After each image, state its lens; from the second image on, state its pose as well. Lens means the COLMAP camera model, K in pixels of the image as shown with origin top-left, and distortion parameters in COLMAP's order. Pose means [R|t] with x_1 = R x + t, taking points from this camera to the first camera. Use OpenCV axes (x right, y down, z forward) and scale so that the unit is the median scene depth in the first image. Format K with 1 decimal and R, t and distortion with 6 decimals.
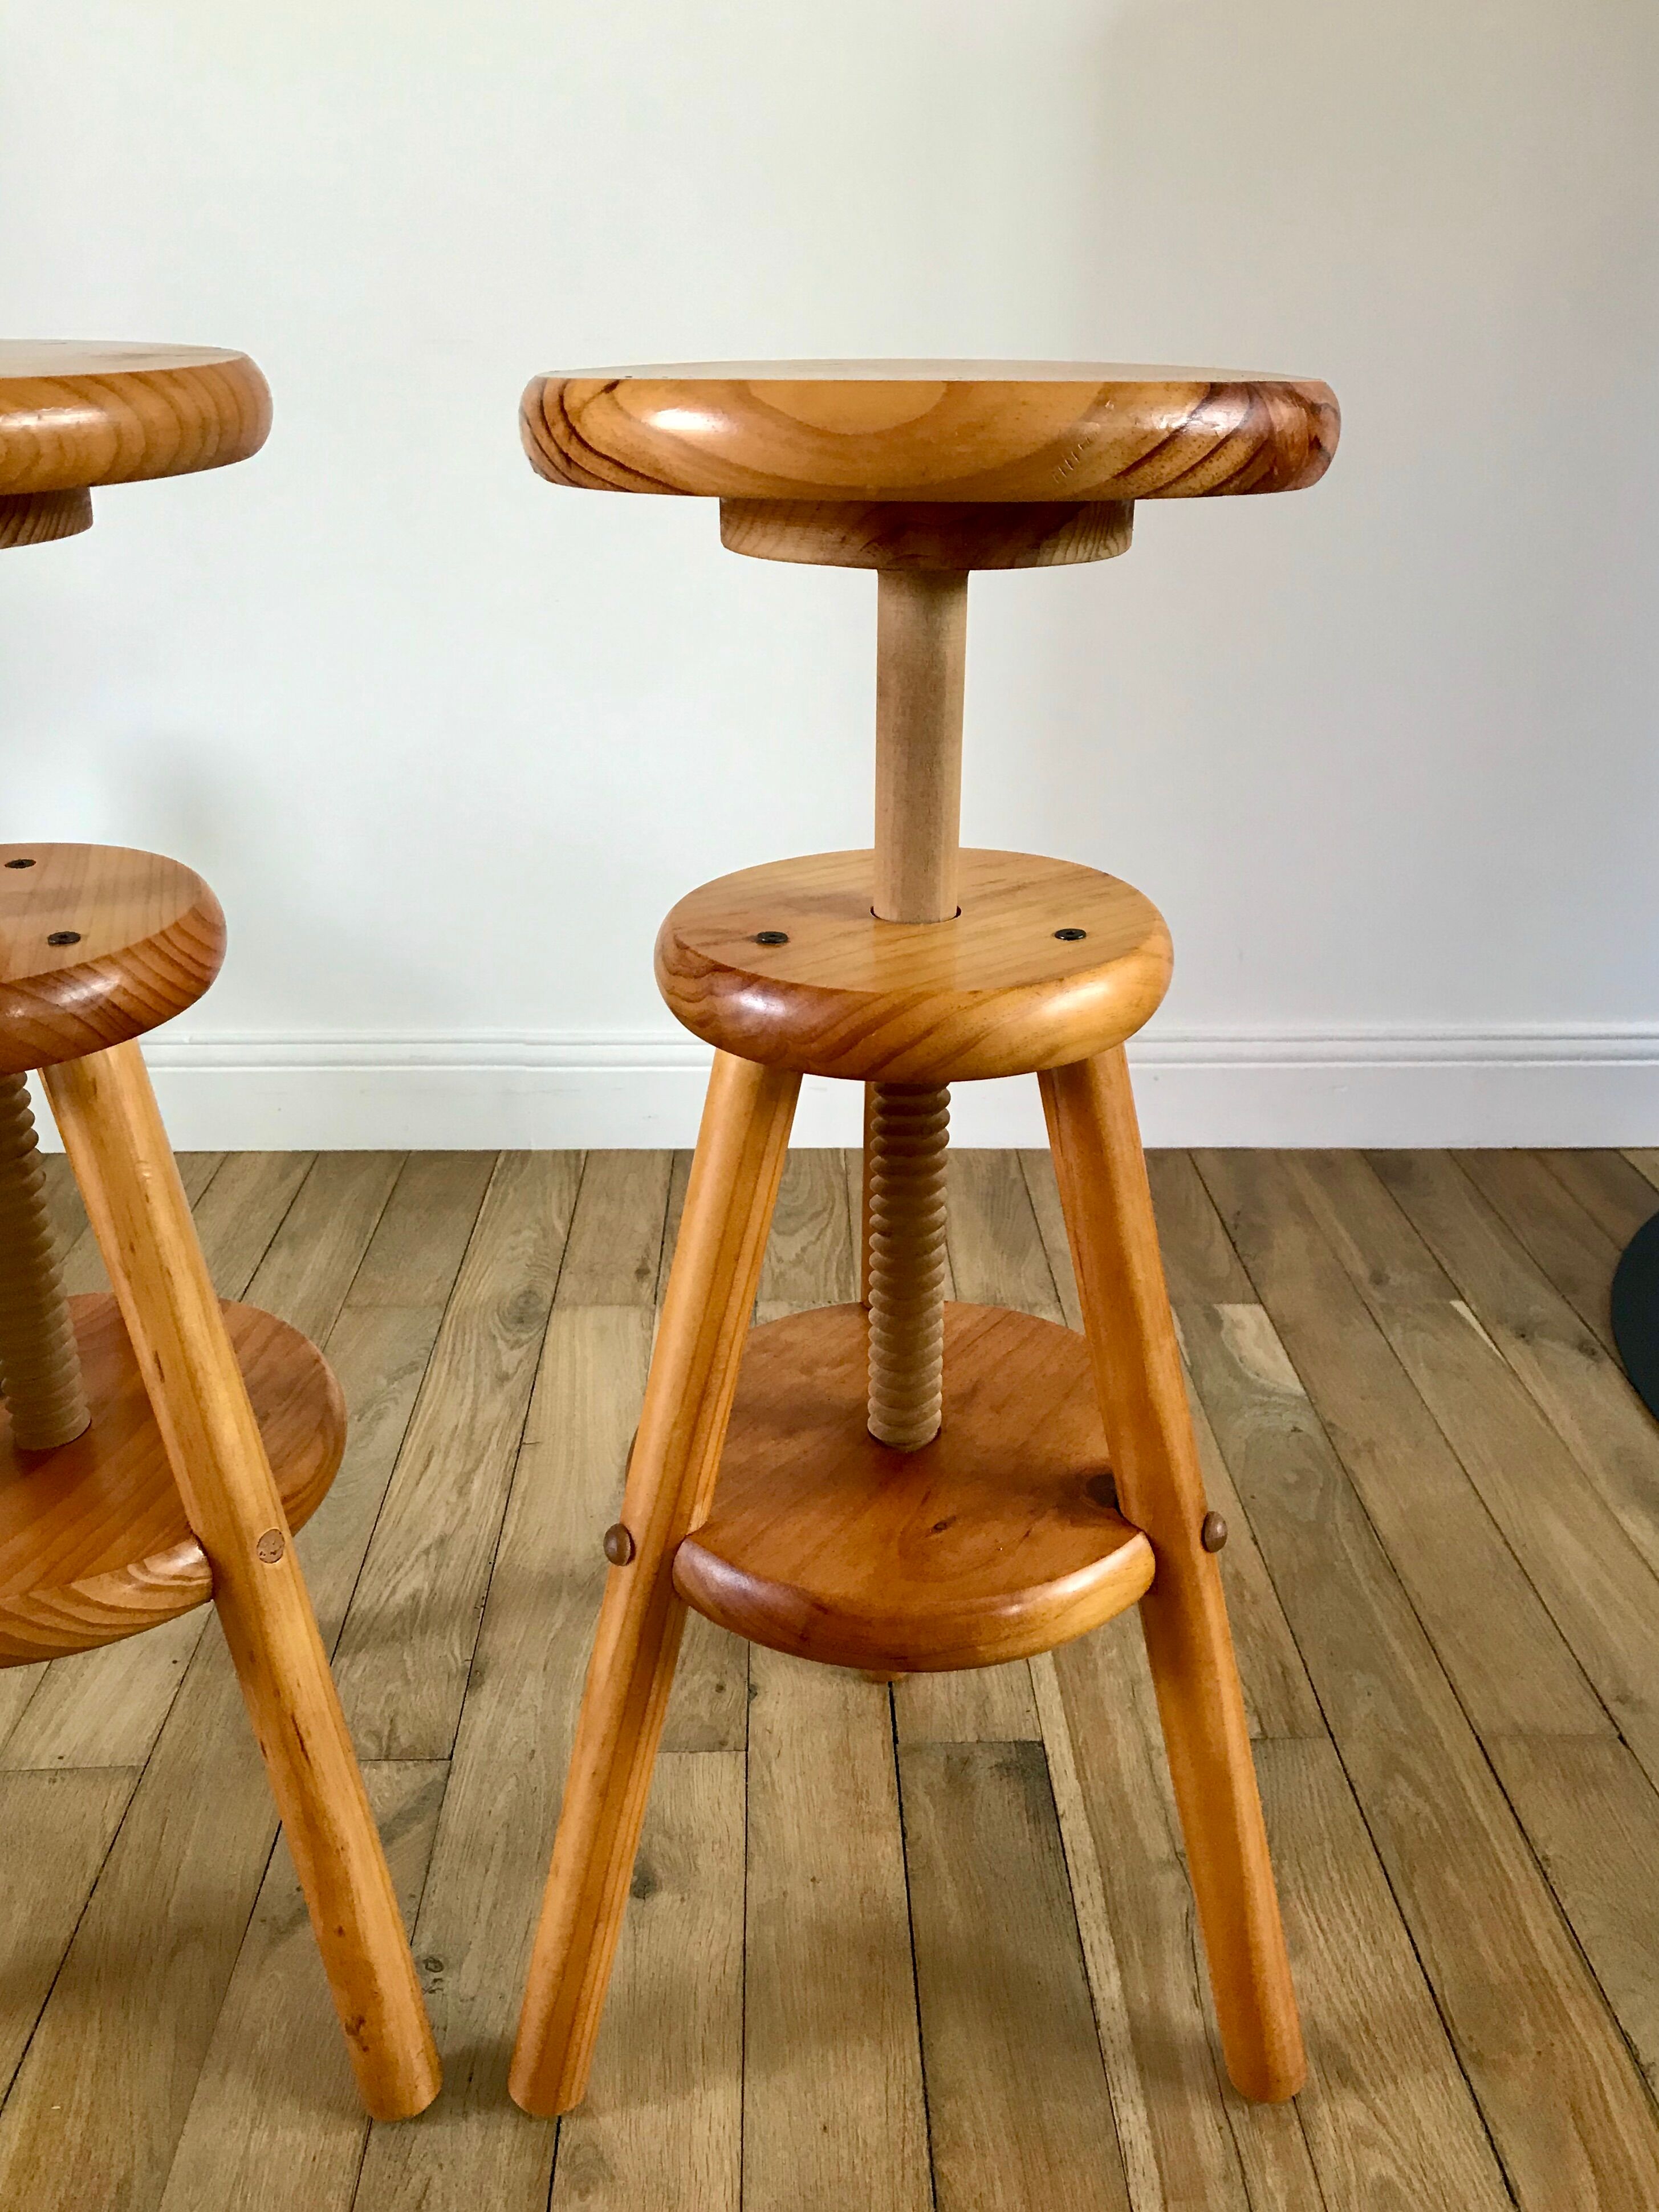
lens RADIAL K [[1897.4, 0, 839.6], [0, 1897.4, 1101.3], [0, 0, 1]] dist [0.023008, -0.001986]
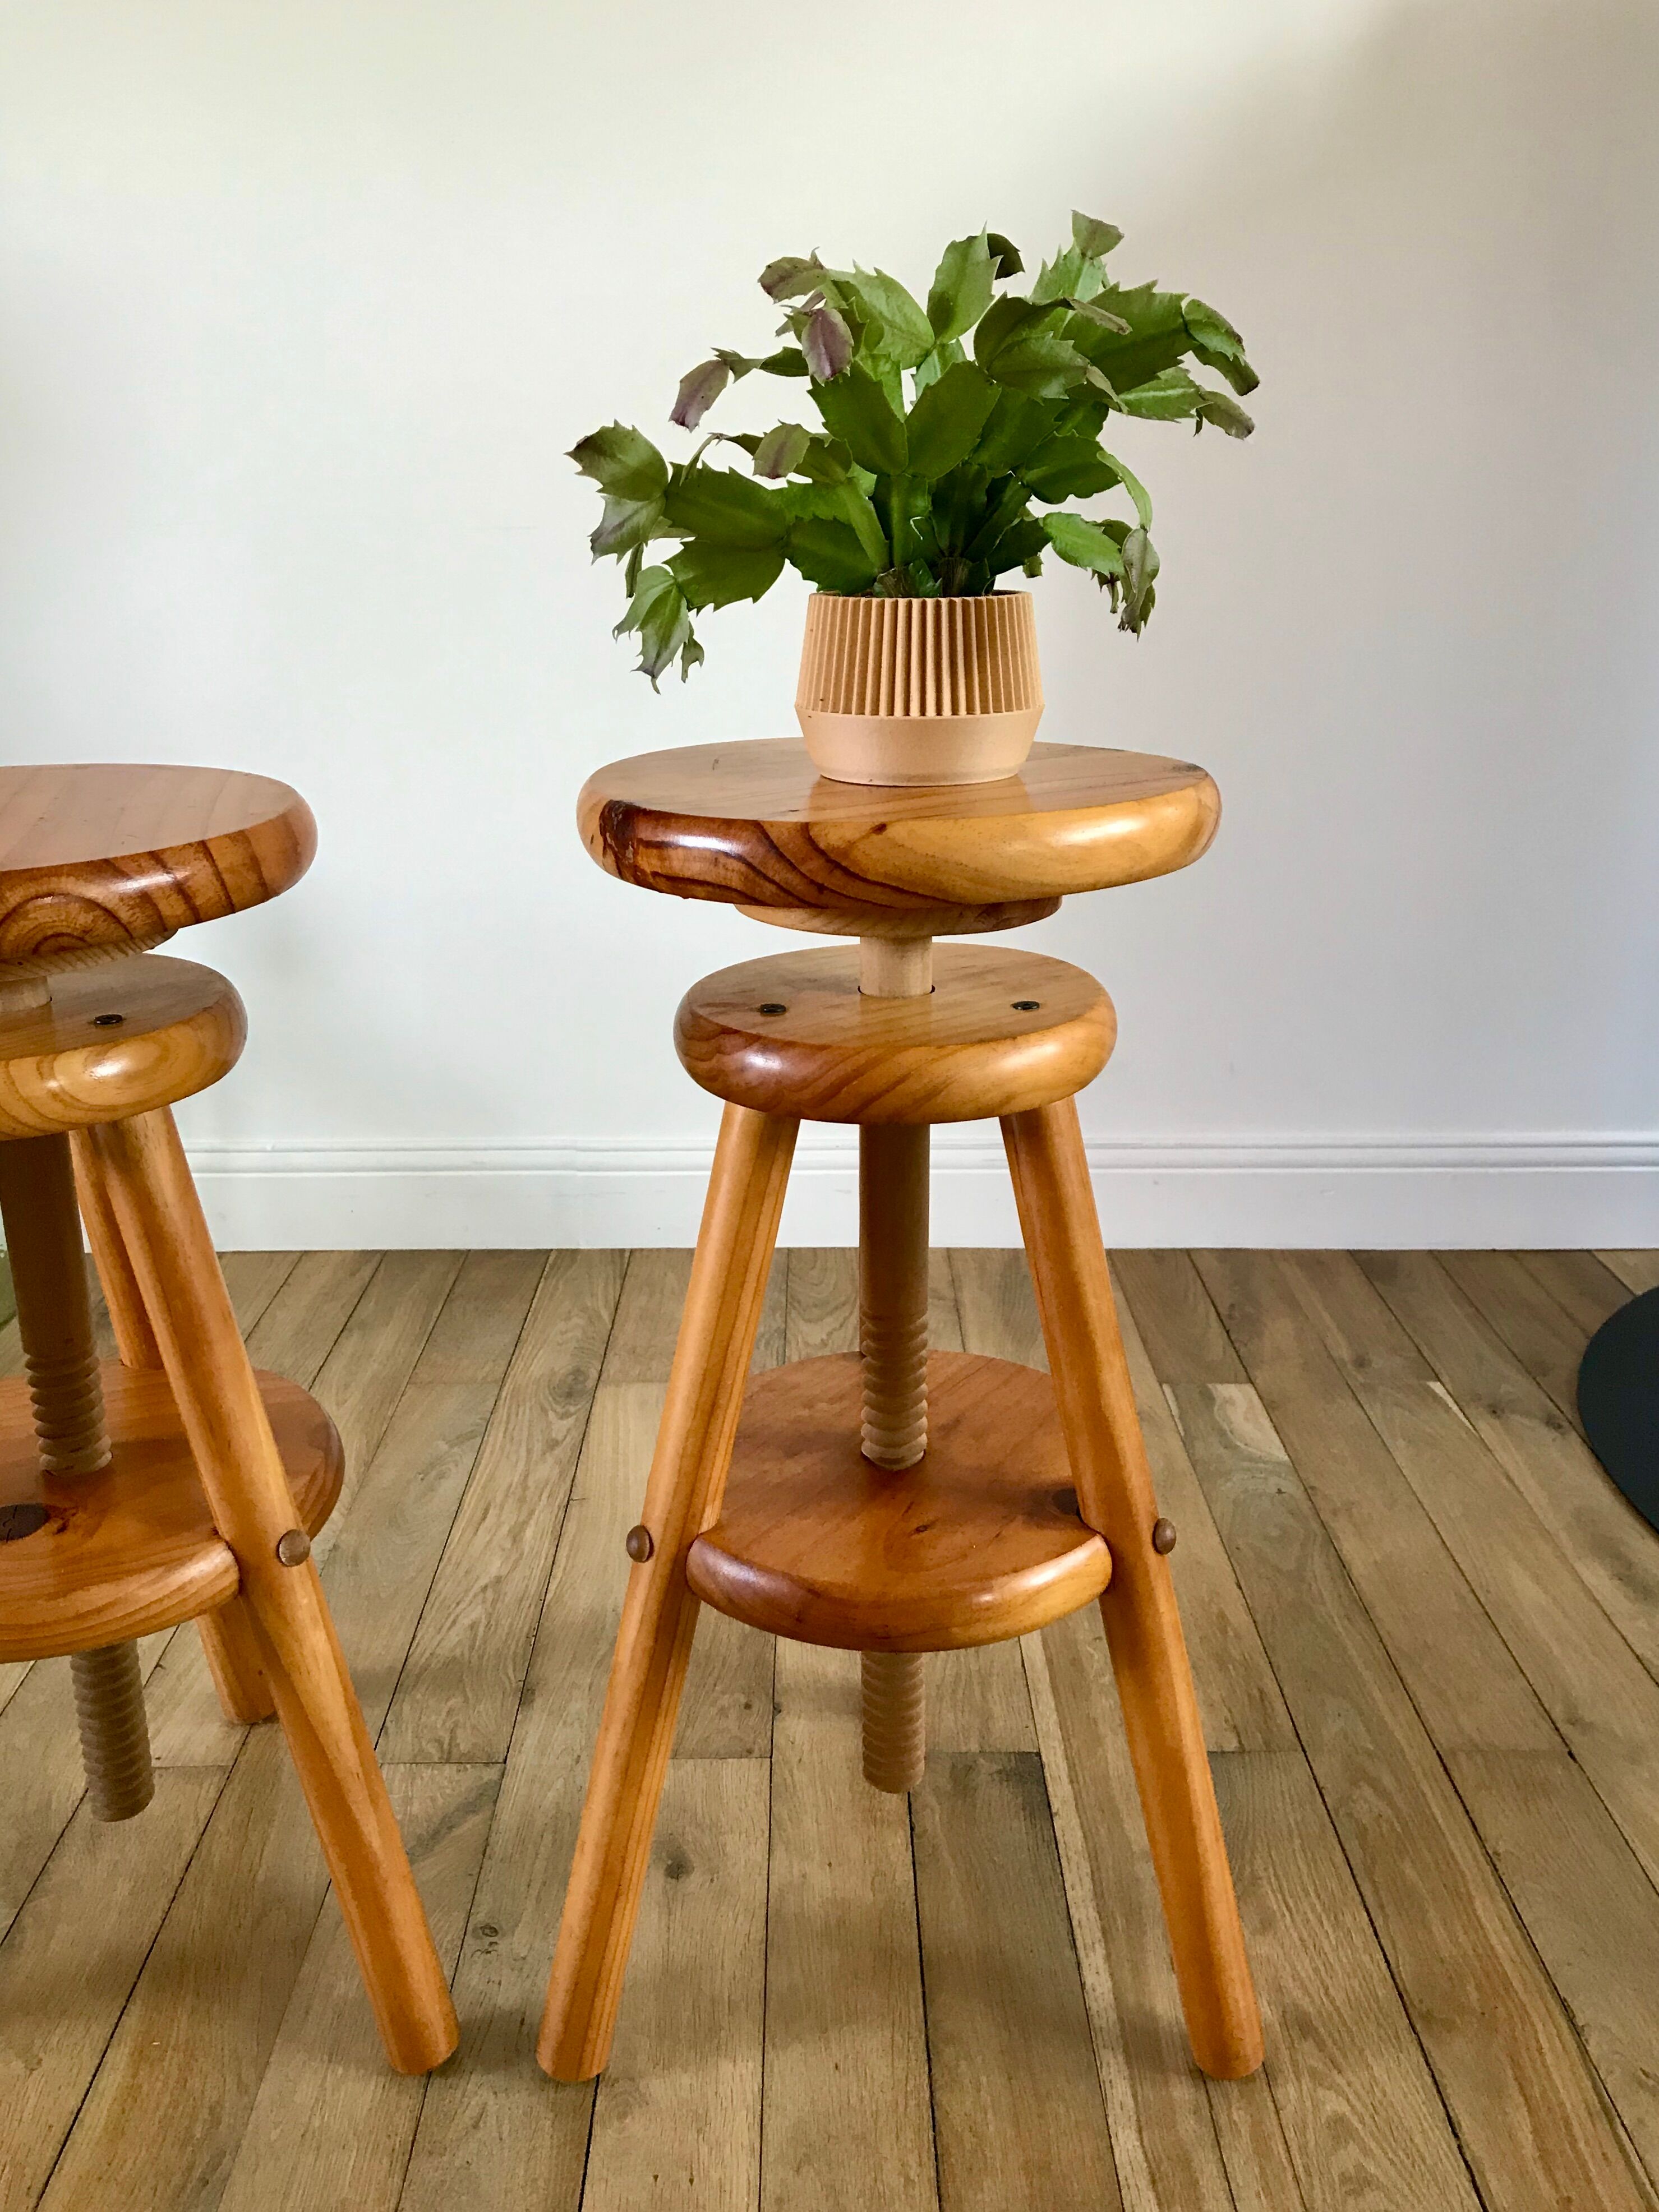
lens RADIAL K [[1867.2, 0, 831.7], [0, 1867.2, 1096.0], [0, 0, 1]] dist [0.021838, 0.002566]
pose [[0.999698, -0.001933, -0.024512, 0.013640], [-0.000211, 0.996194, -0.087167, 0.052133], [0.024587, 0.087146, 0.995892, -0.115726]]
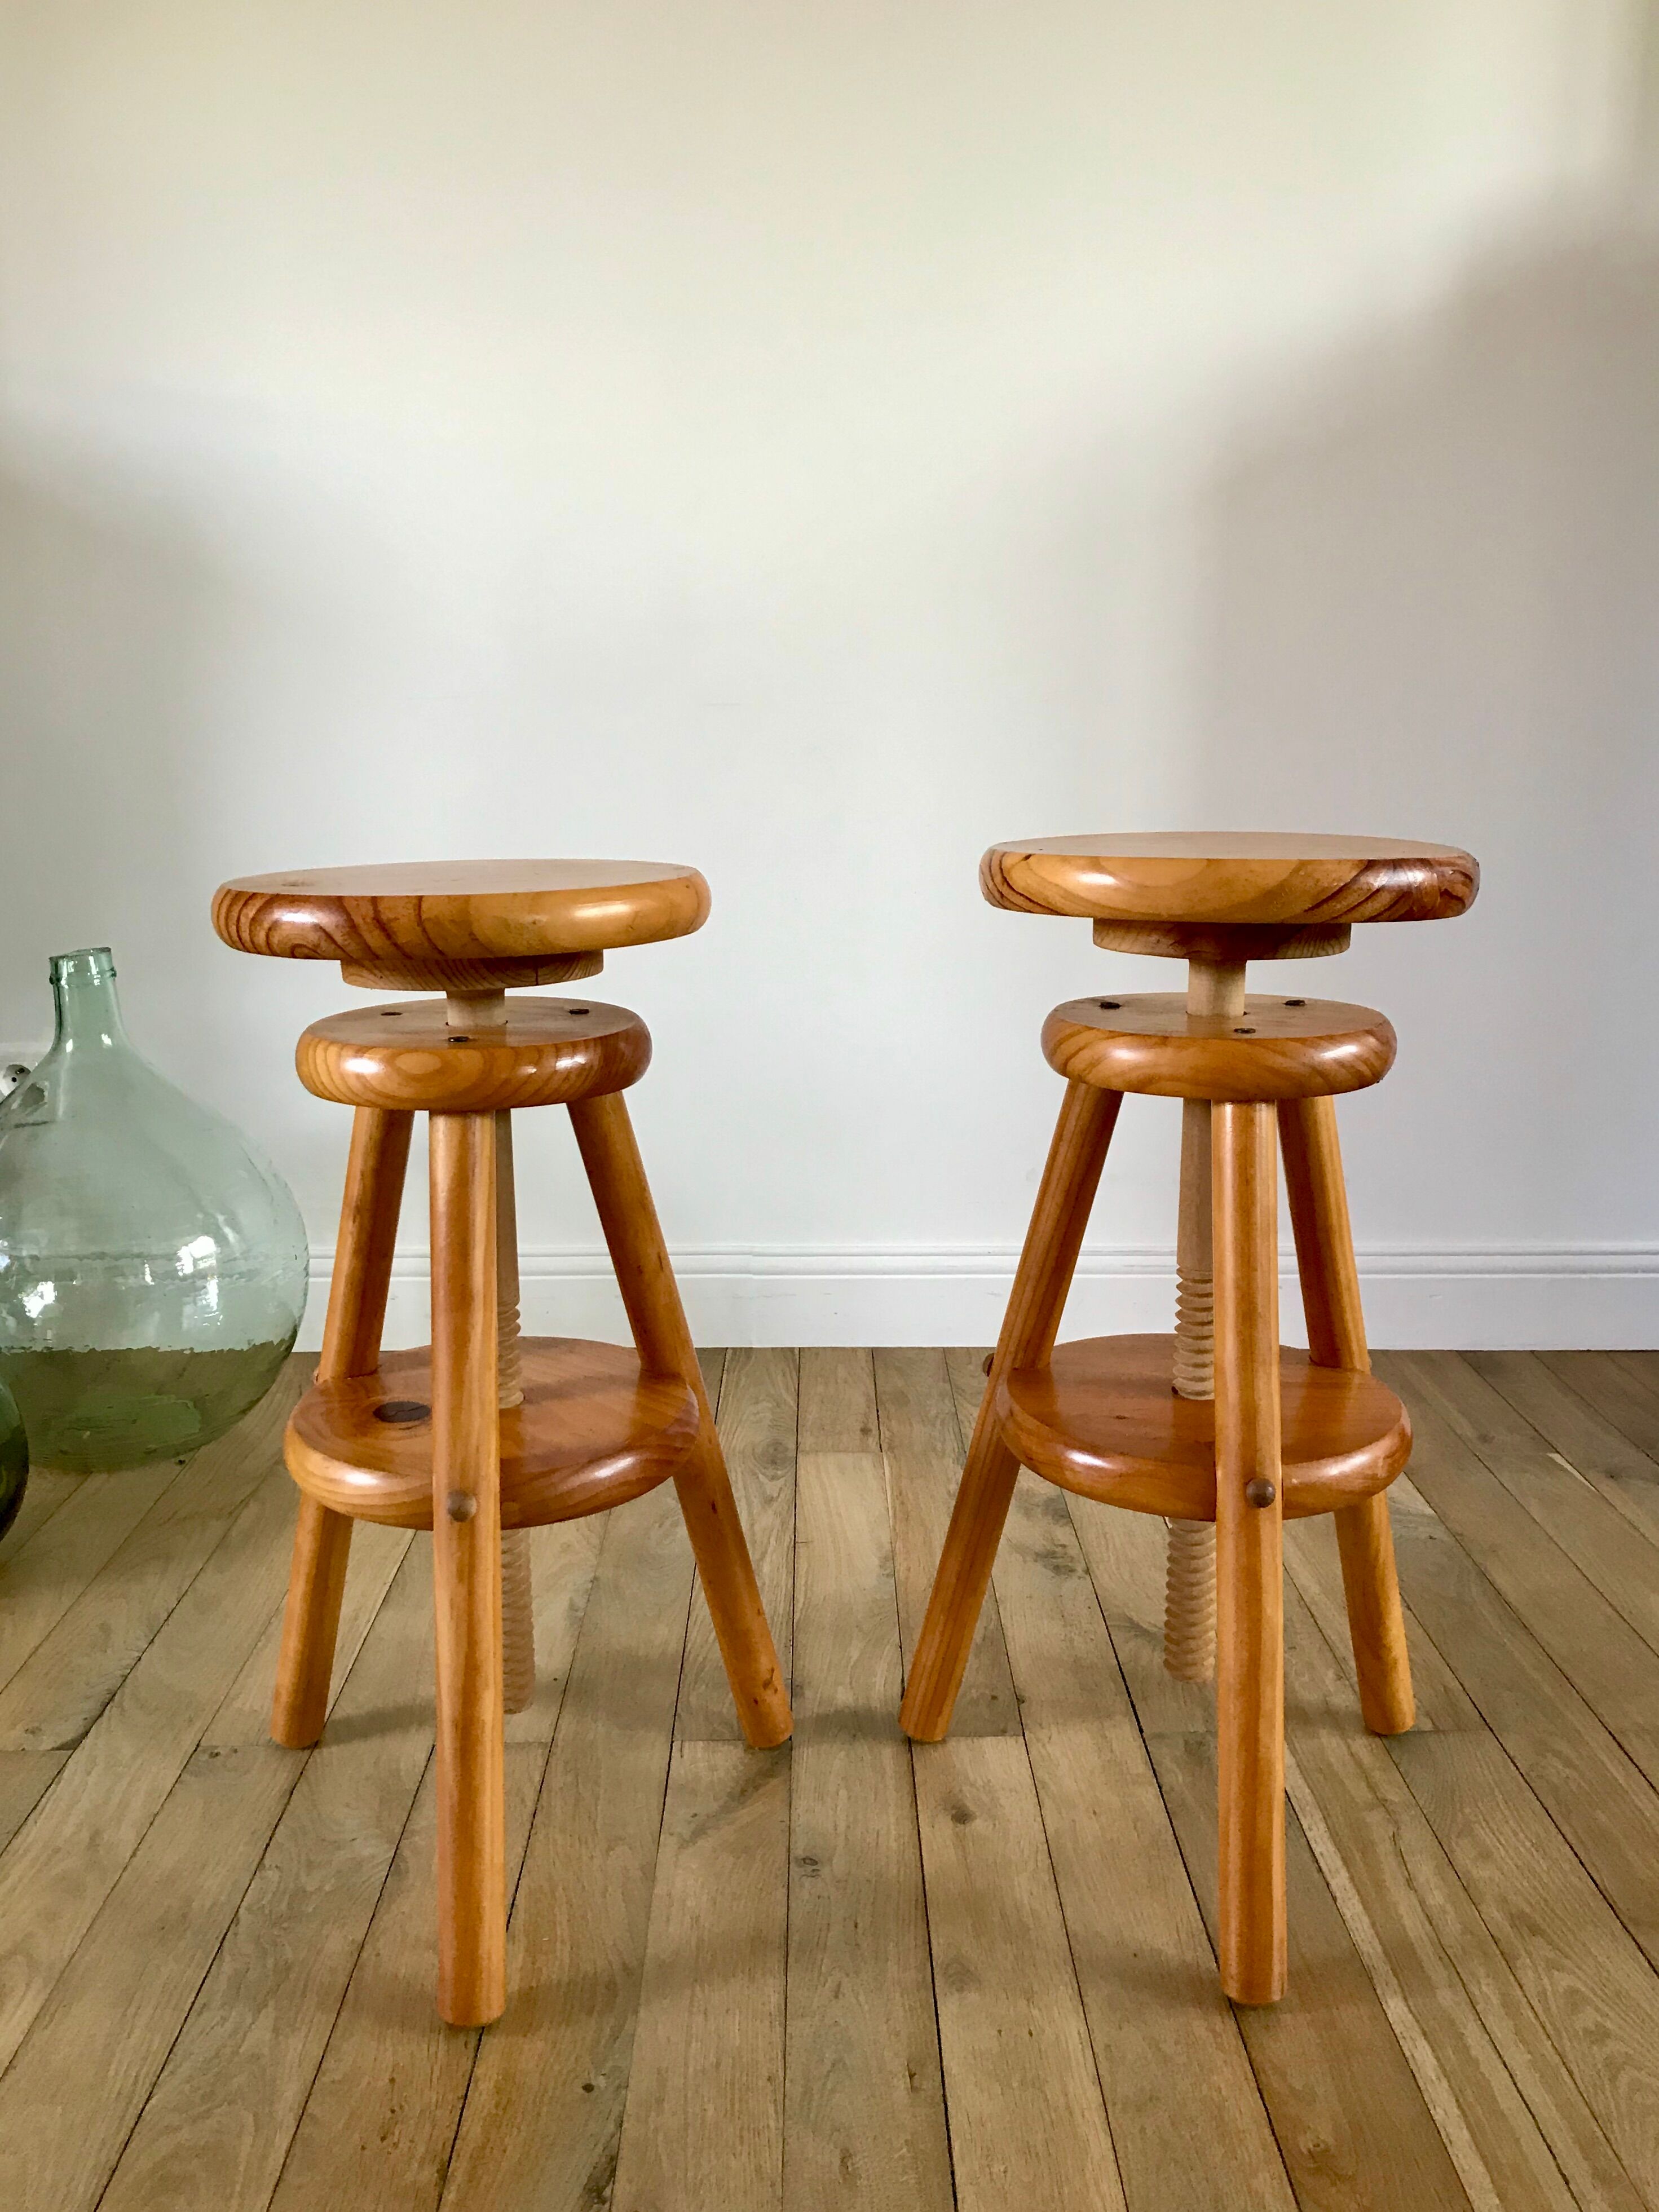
lens RADIAL K [[1872.1, 0, 839.5], [0, 1872.1, 1101.7], [0, 0, 1]] dist [0.022707, 0.001027]
pose [[0.999847, -0.004231, -0.016952, -0.145914], [0.000858, 0.980955, -0.194234, 0.169249], [0.017451, 0.194190, 0.980809, -0.296241]]
